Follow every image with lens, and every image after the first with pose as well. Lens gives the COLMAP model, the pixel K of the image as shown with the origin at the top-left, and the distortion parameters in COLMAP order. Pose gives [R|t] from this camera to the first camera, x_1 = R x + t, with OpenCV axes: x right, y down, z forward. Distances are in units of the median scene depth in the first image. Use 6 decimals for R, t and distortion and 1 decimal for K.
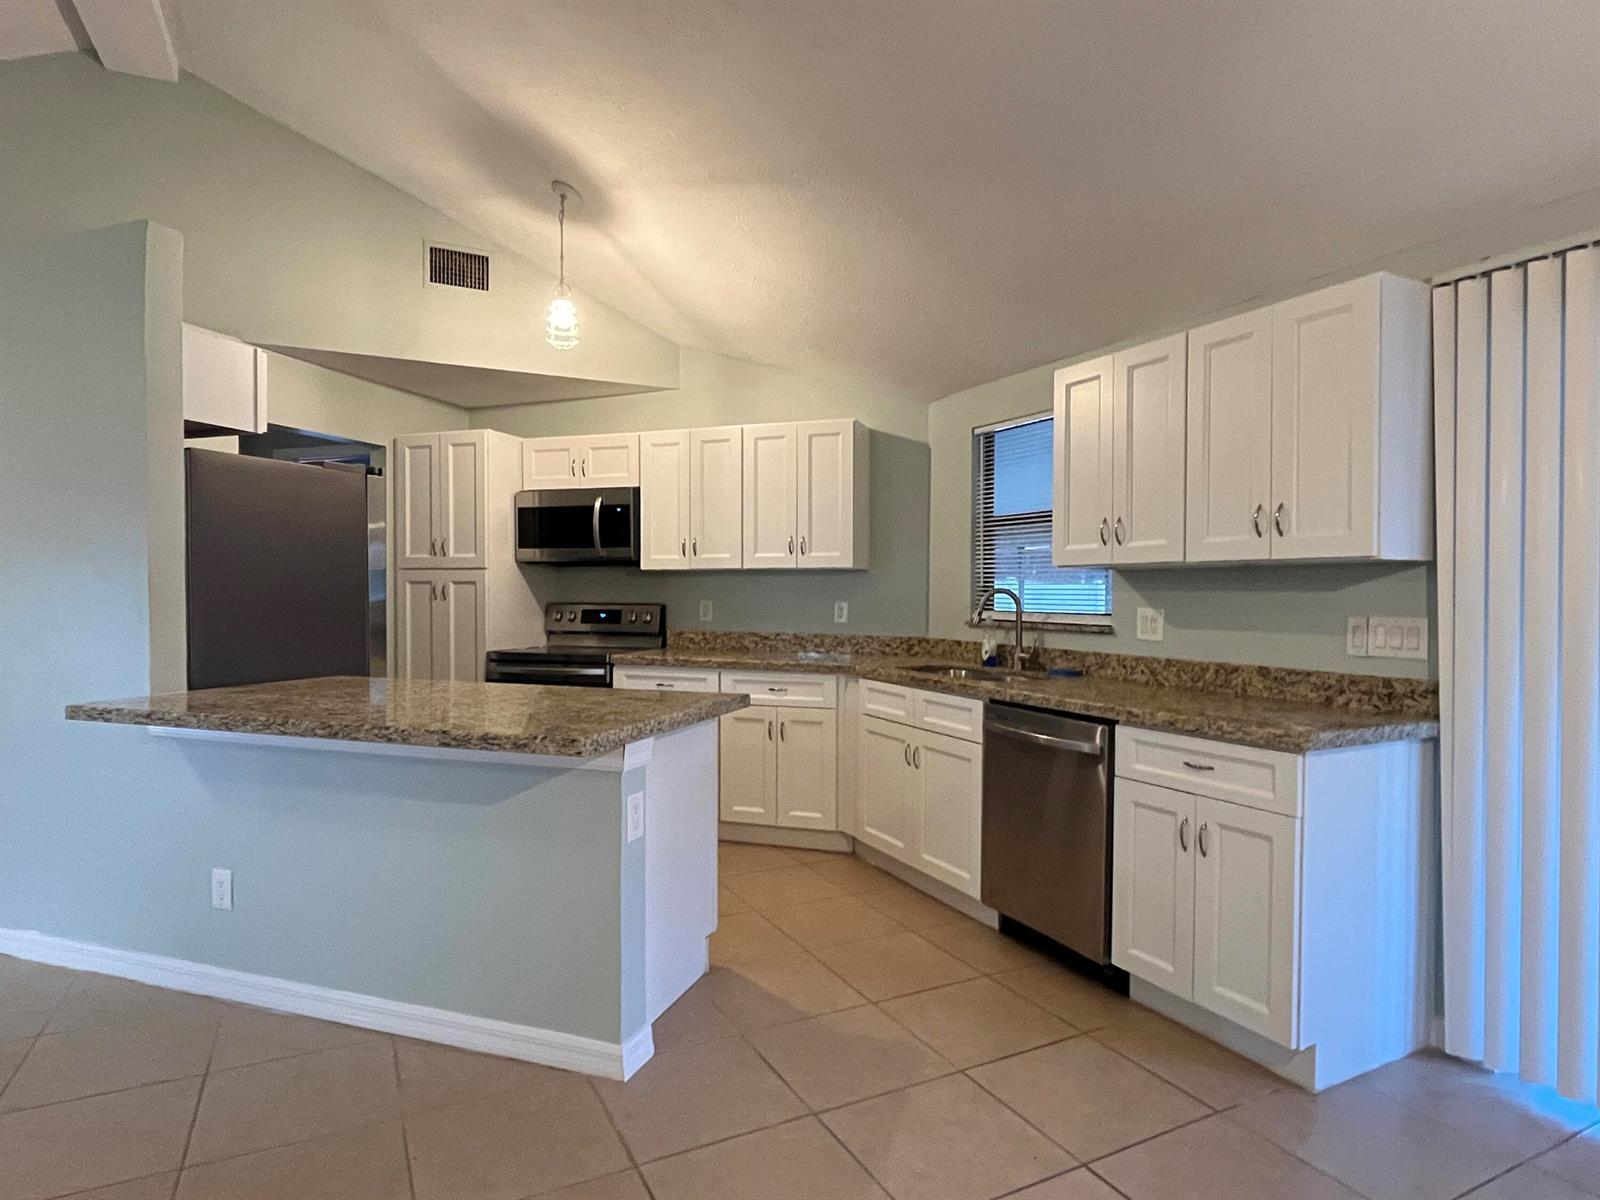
lens RADIAL K [[911.4, 0, 800.0], [0, 911.4, 600.0], [0, 0, 1]] dist [-0.000361, 0.000400]
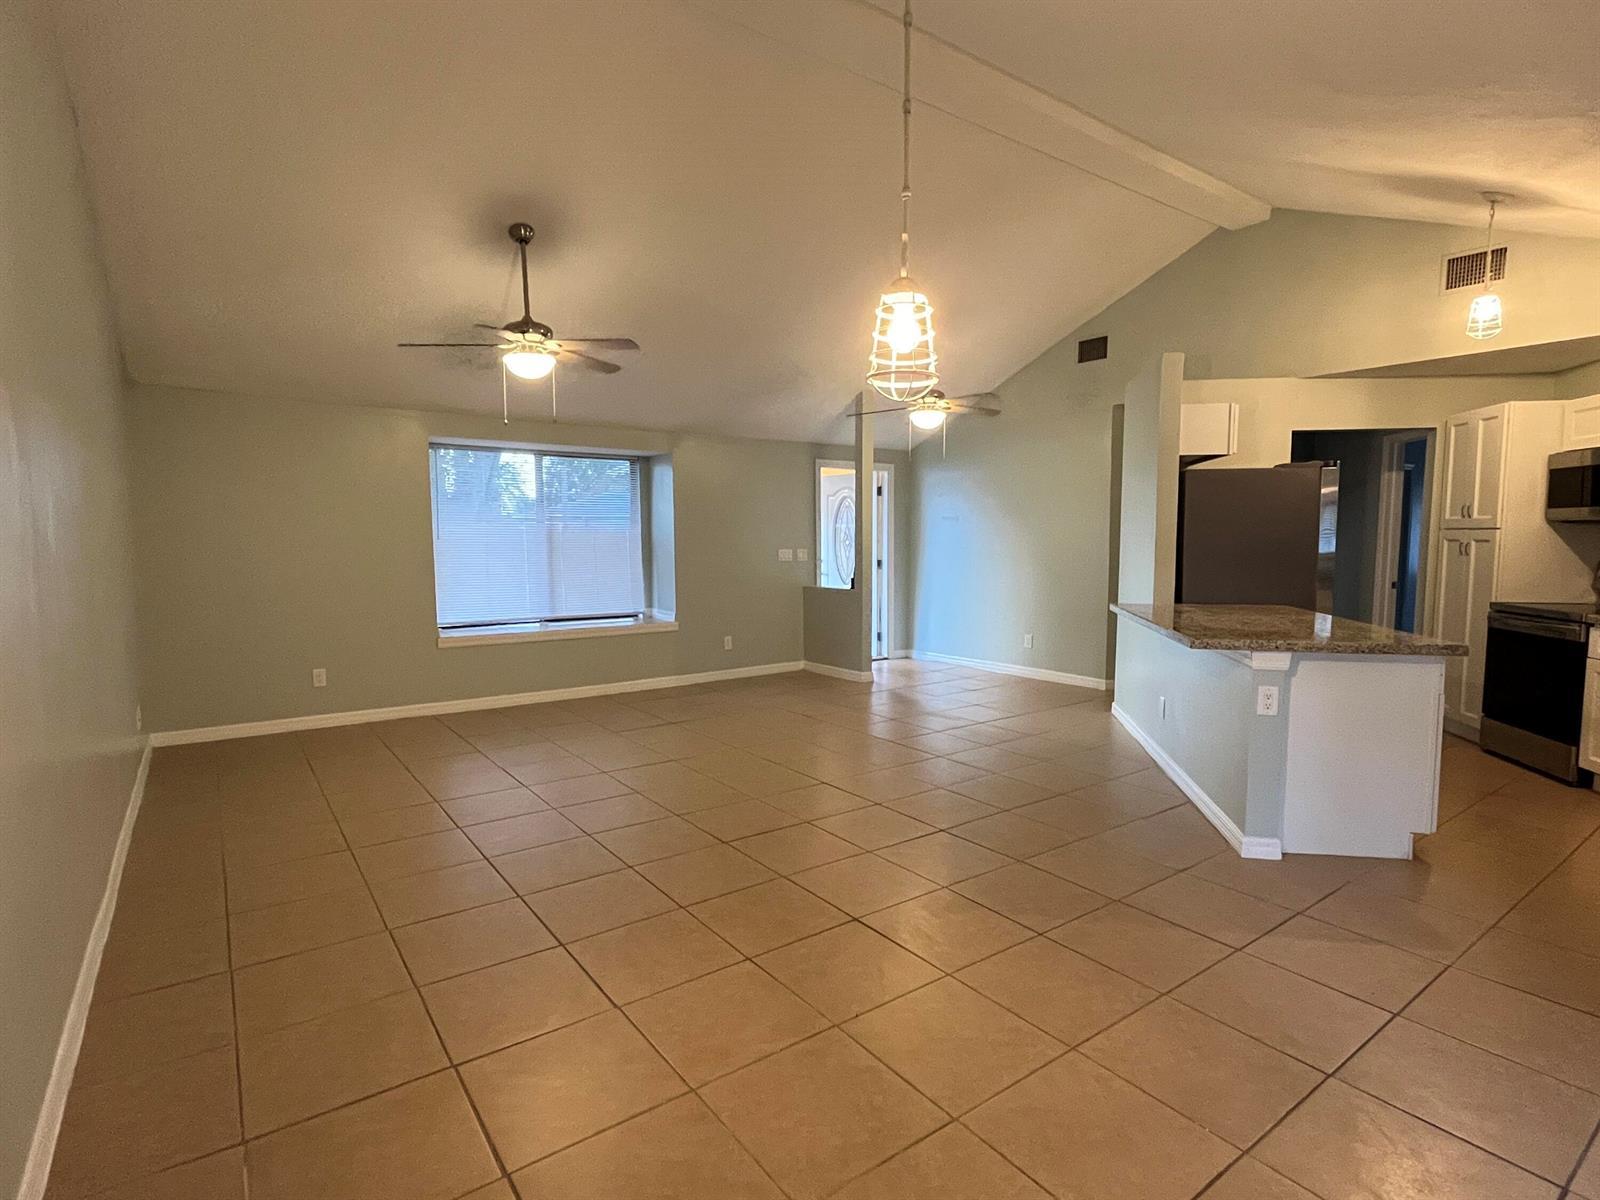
lens RADIAL K [[819.8, 0, 803.3], [0, 819.8, 605.6], [0, 0, 1]] dist [-0.002517, 0.000574]
pose [[0.150083, 0.083428, -0.985147, 0.526485], [-0.007017, 0.996498, 0.083320, -0.017808], [0.988648, -0.005592, 0.150143, 0.002558]]
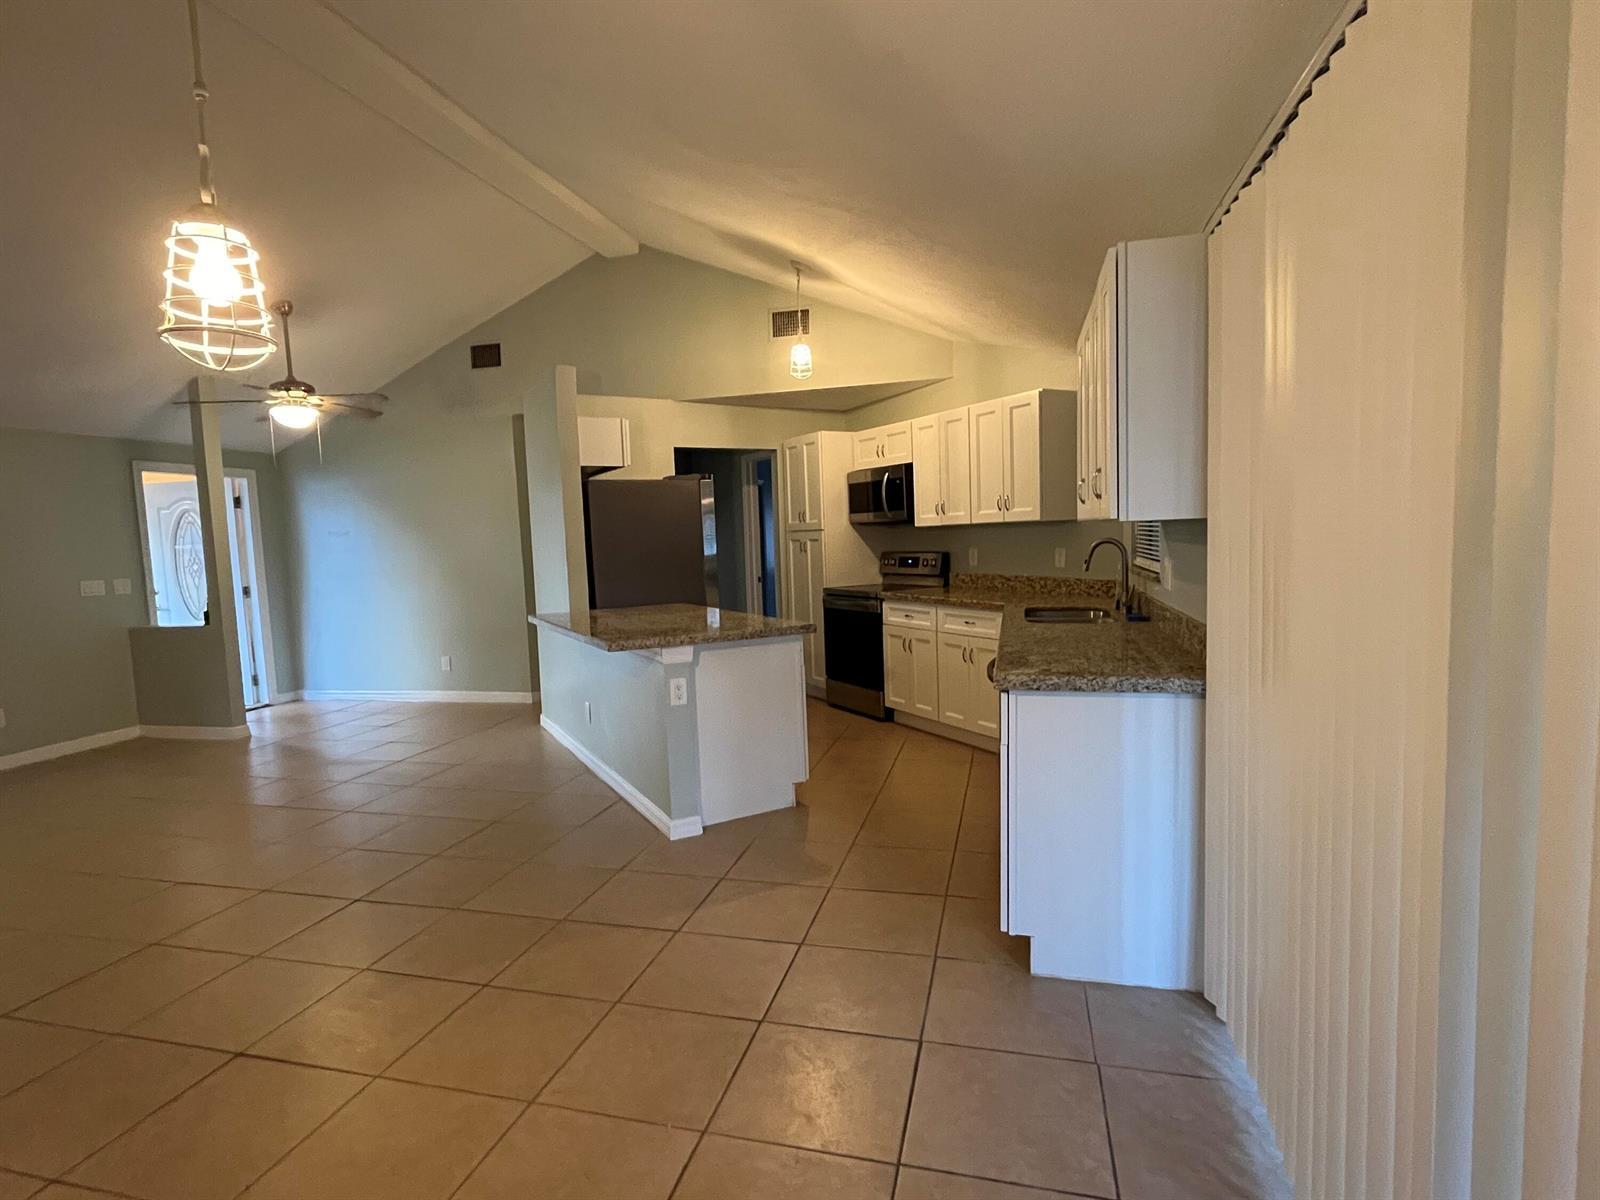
lens RADIAL K [[819.8, 0, 803.3], [0, 819.8, 605.6], [0, 0, 1]] dist [-0.002517, 0.000574]
pose [[0.741370, 0.027447, -0.670535, 0.496873], [0.031963, 0.996585, 0.076133, -0.015378], [0.670335, -0.077875, 0.737961, 0.021887]]
